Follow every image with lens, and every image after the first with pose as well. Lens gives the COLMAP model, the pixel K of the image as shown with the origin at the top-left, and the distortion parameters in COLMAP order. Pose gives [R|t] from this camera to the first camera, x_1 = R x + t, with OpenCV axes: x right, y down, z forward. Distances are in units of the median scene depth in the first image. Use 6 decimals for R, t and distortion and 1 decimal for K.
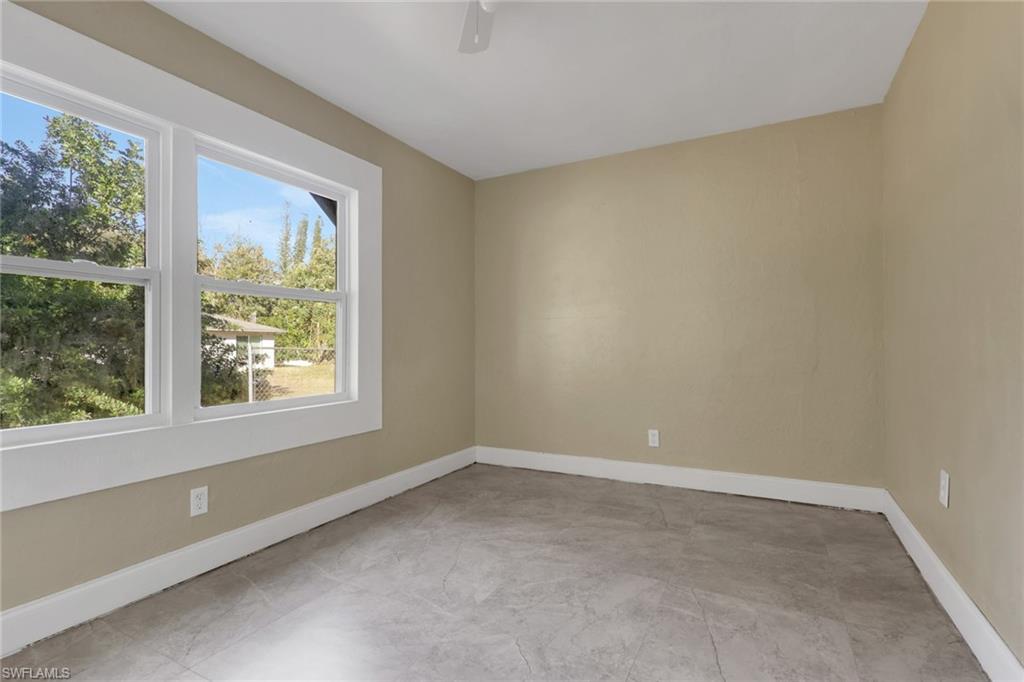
lens RADIAL K [[512.3, 0, 513.4], [0, 512.3, 343.2], [0, 0, 1]] dist [-0.003735, -0.000107]
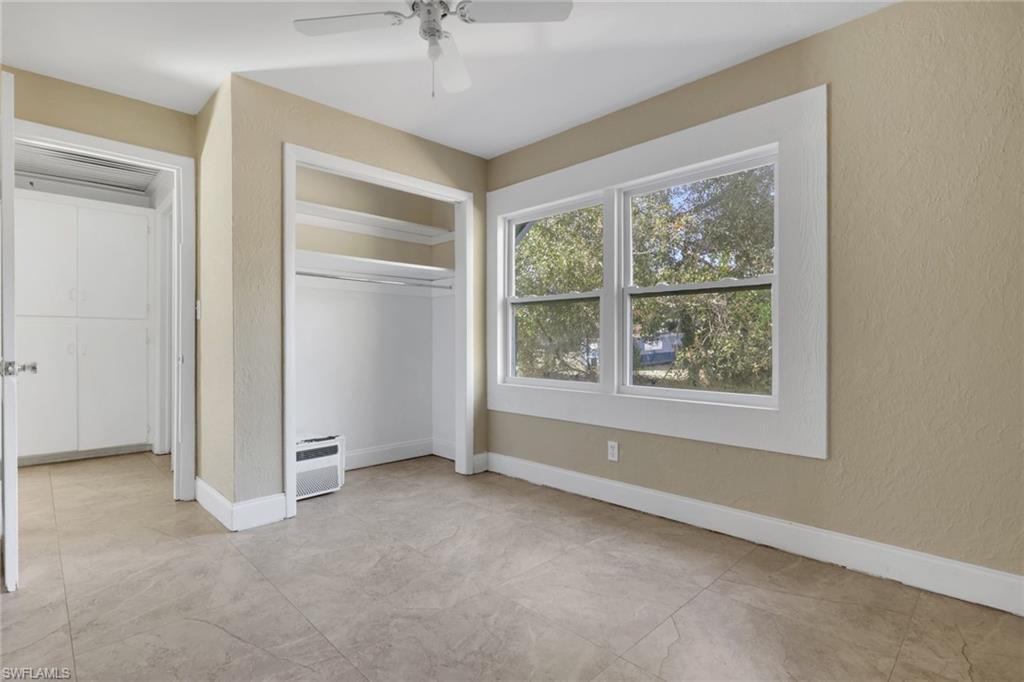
lens RADIAL K [[512.3, 0, 512.4], [0, 512.3, 343.2], [0, 0, 1]] dist [-0.003735, -0.000107]
pose [[-0.342293, 0.013692, -0.939494, 0.745527], [0.007011, 0.999903, 0.012018, -0.003155], [0.939567, -0.002473, -0.342355, 1.159750]]
